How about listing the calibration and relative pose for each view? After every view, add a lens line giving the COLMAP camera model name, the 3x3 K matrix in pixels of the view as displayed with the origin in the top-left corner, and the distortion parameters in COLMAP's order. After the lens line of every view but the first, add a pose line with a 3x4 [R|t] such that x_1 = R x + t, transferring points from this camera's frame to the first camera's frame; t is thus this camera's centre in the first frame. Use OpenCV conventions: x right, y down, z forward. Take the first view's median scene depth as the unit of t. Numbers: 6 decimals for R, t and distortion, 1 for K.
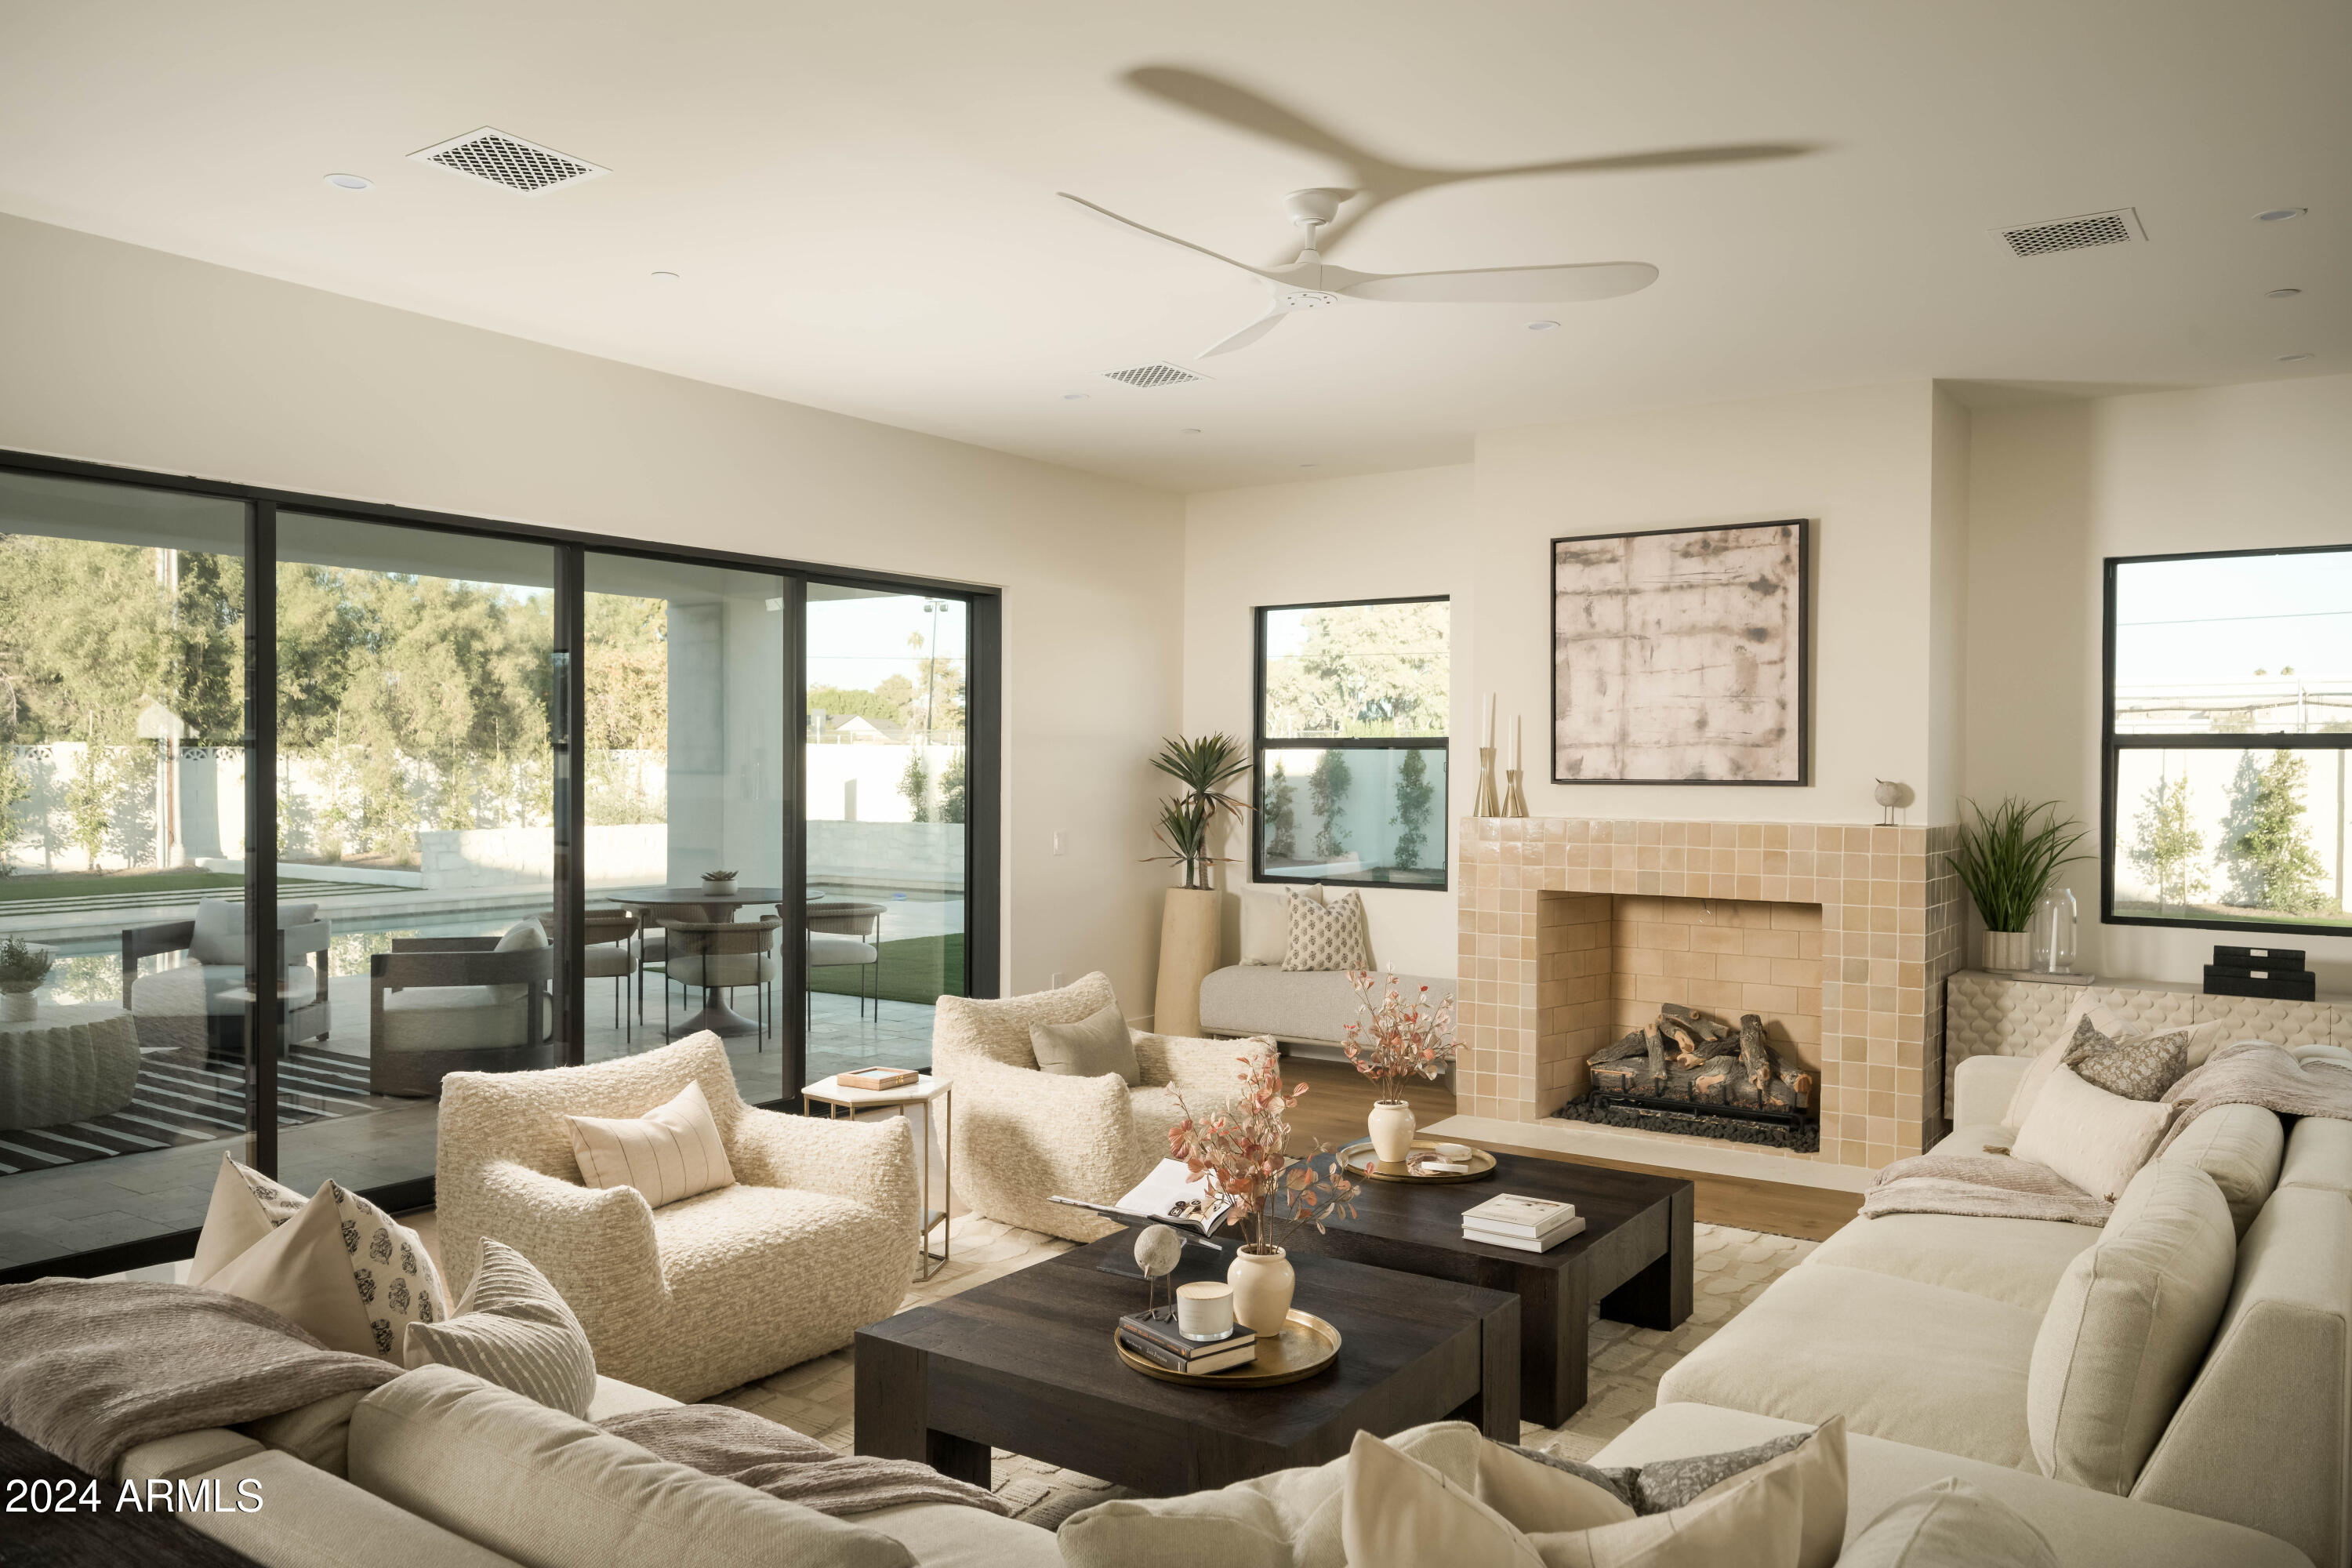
lens RADIAL K [[1648.7, 0, 1176.2], [0, 1648.7, 784.1], [0, 0, 1]] dist [0.004233, 0.001841]
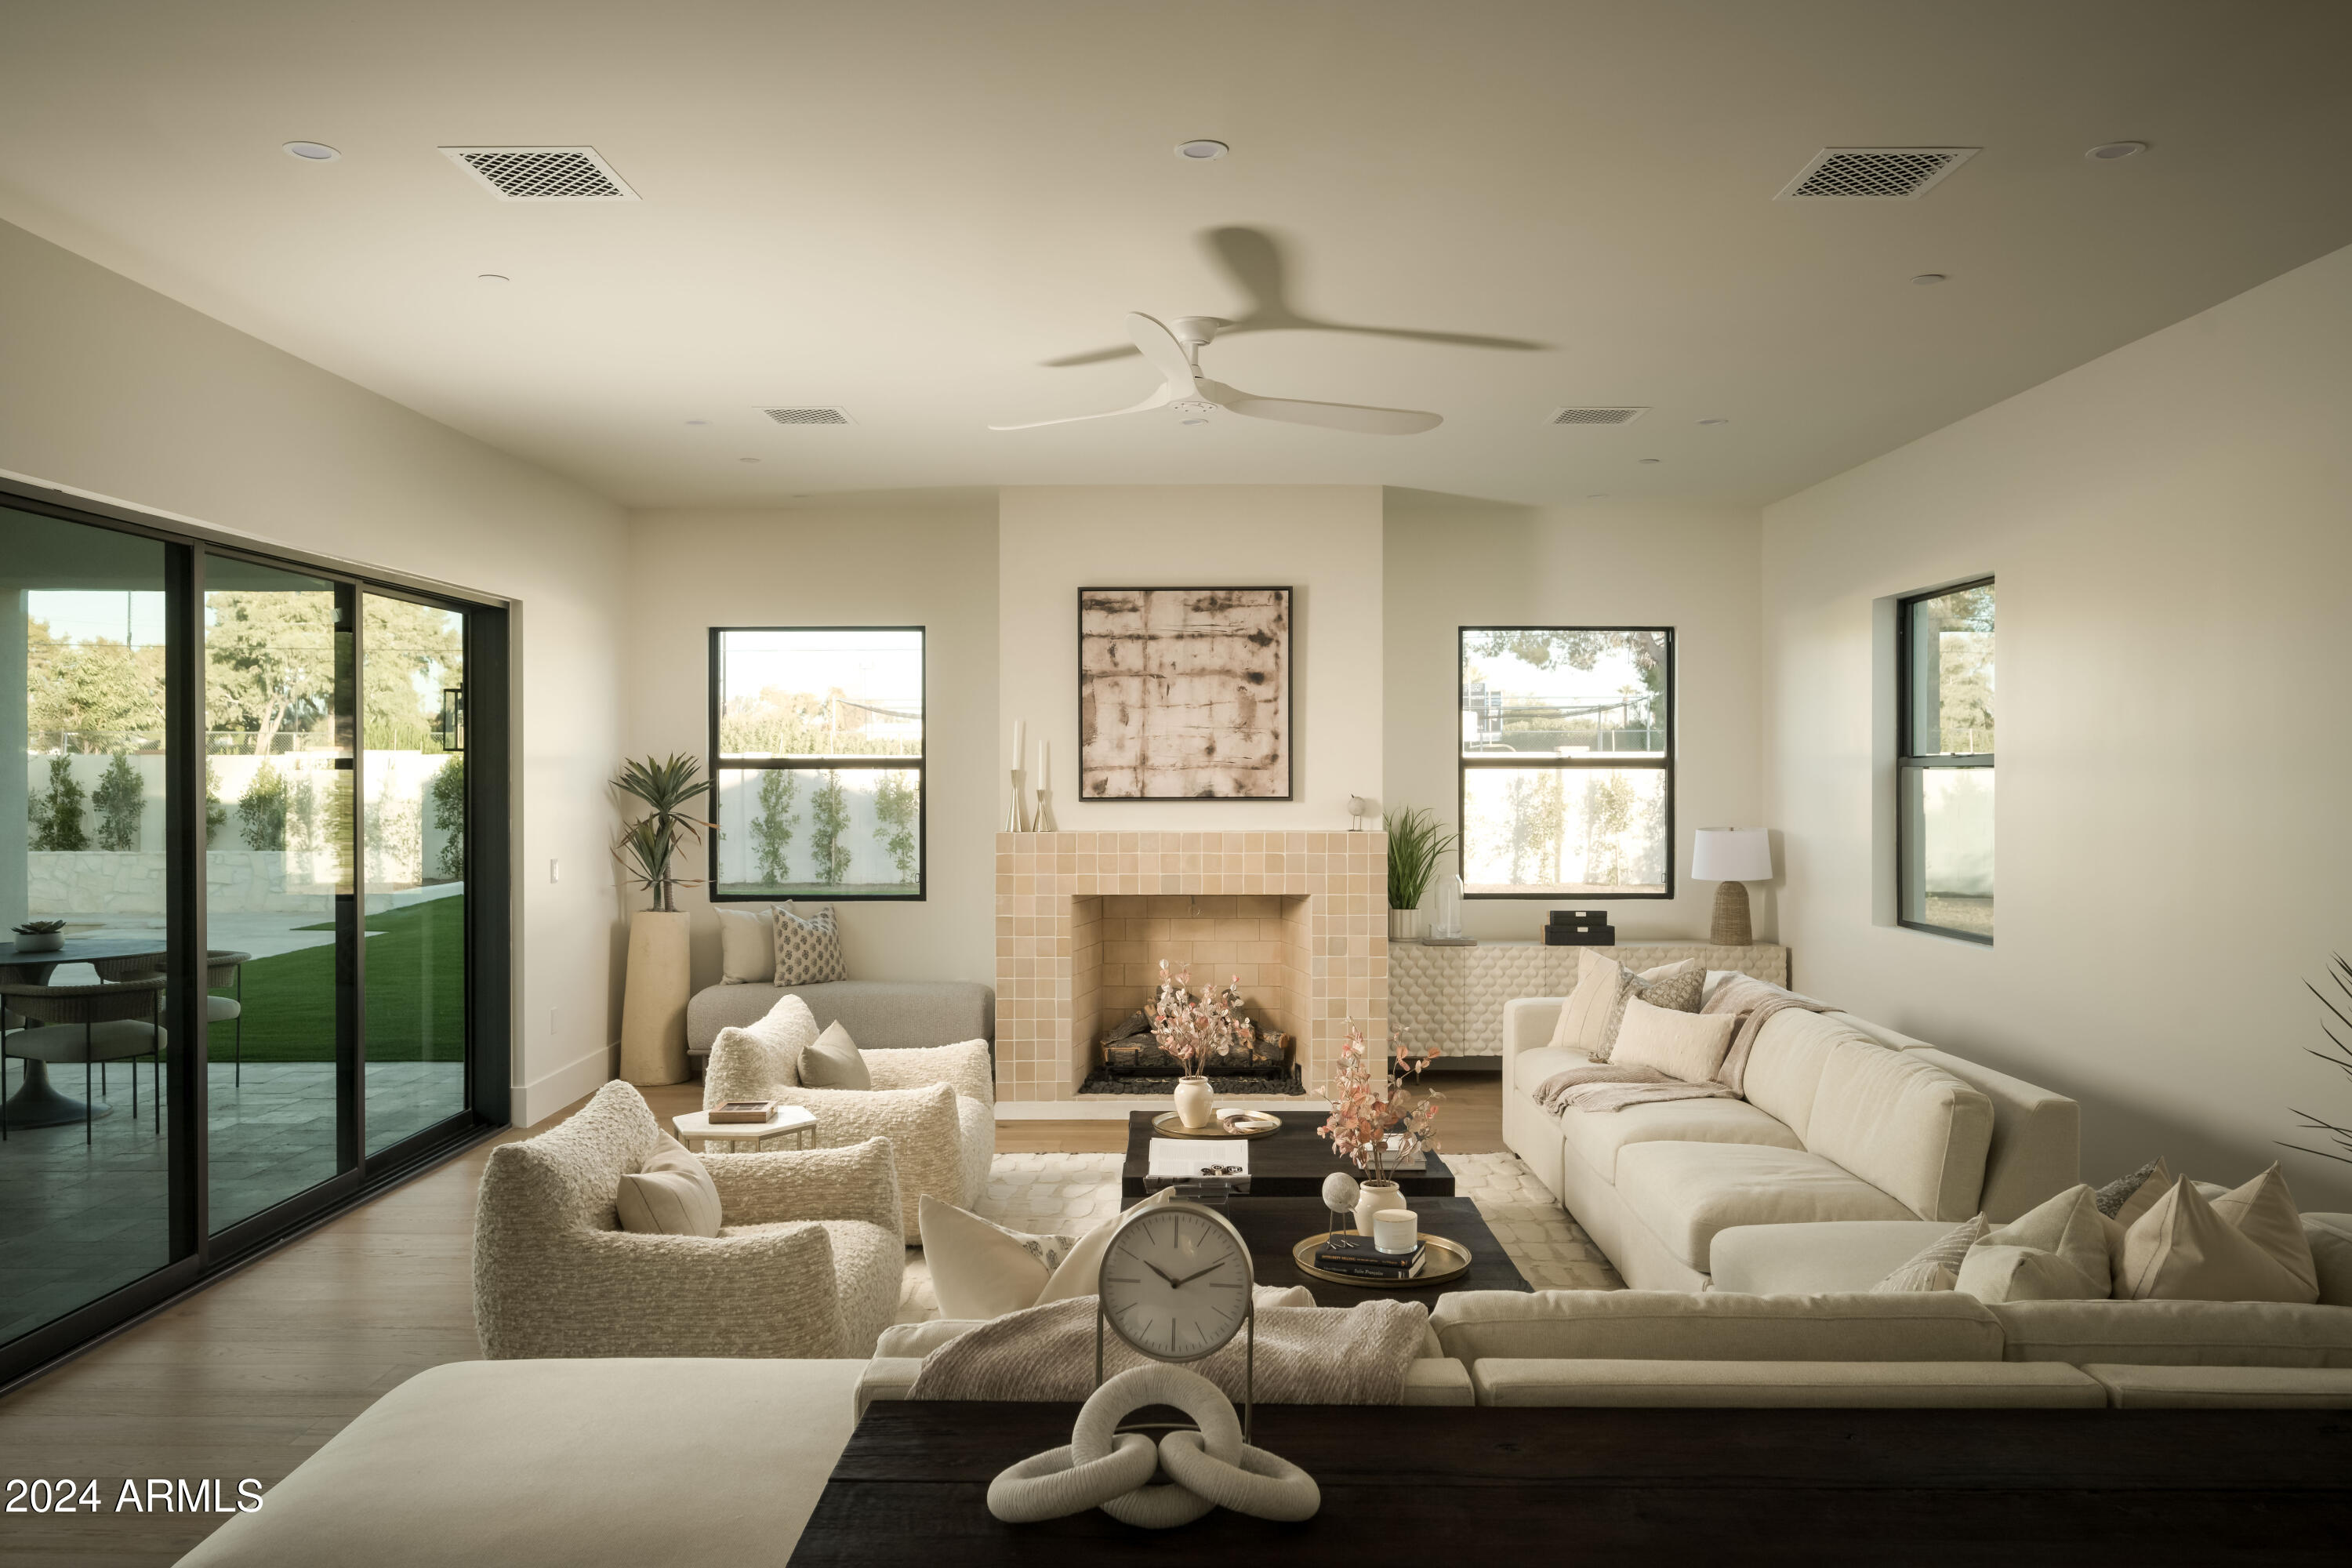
lens RADIAL K [[1648.7, 0, 1173.3], [0, 1648.7, 777.1], [0, 0, 1]] dist [0.004233, 0.001841]
pose [[0.833939, -0.008637, 0.551789, -0.364038], [0.012123, 0.999923, -0.002671, -0.013889], [-0.551723, 0.008917, 0.833980, 0.011567]]
